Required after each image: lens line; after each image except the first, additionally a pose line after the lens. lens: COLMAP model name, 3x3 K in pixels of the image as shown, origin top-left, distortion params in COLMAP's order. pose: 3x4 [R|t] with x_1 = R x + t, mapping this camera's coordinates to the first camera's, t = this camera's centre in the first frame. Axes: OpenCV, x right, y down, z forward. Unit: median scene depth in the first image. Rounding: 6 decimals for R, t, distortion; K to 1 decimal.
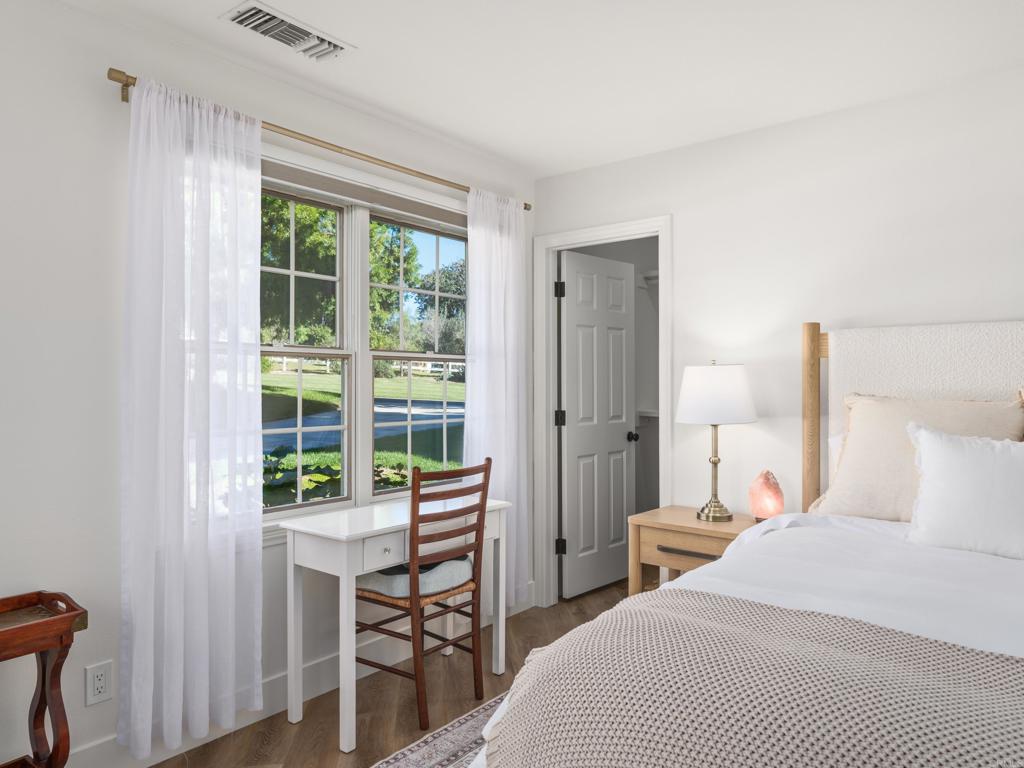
lens RADIAL K [[688.1, 0, 512.0], [0, 688.1, 384.0], [0, 0, 1]] dist [0.001198, 0.002127]
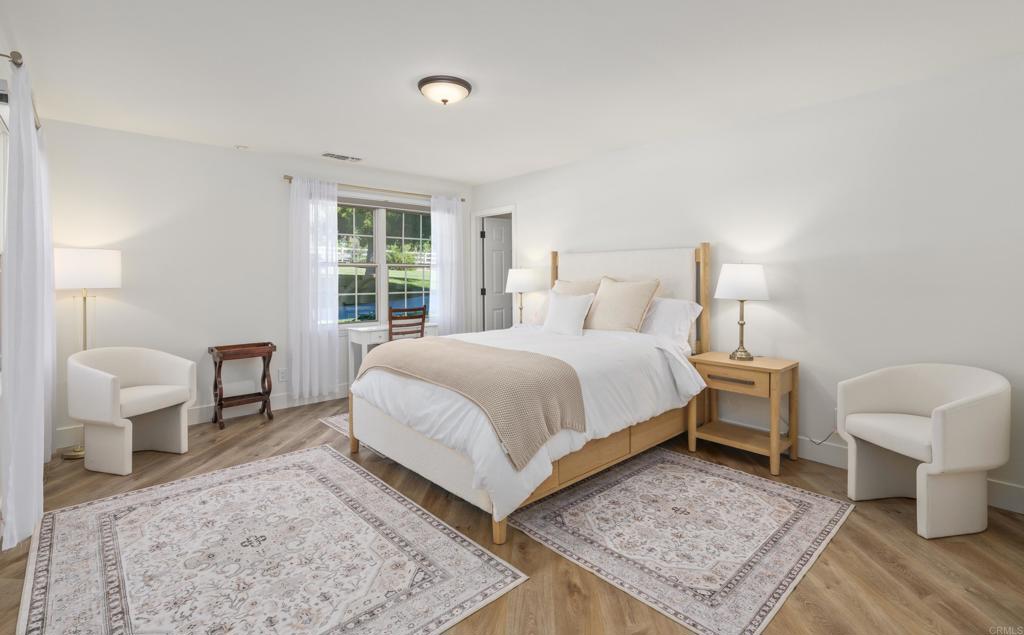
lens RADIAL K [[468.4, 0, 513.8], [0, 468.4, 279.6], [0, 0, 1]] dist [0.000717, 0.000002]
pose [[0.987384, 0.002693, -0.158323, 0.590973], [-0.001610, 0.999974, 0.006972, -0.002172], [0.158337, -0.006629, 0.987363, -0.708129]]
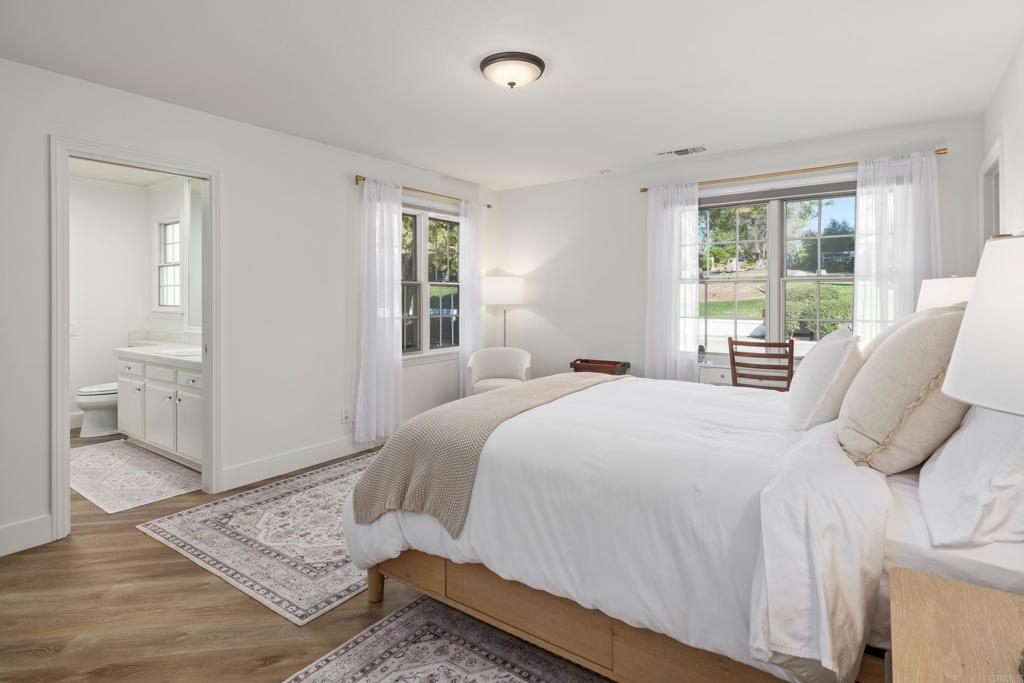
lens RADIAL K [[527.5, 0, 513.2], [0, 527.5, 297.6], [0, 0, 1]] dist [0.003841, 0.000874]
pose [[0.047480, 0.006367, -0.998852, 1.252038], [0.001335, 0.999978, 0.006438, -0.005693], [0.998871, -0.001639, 0.047470, 0.261695]]
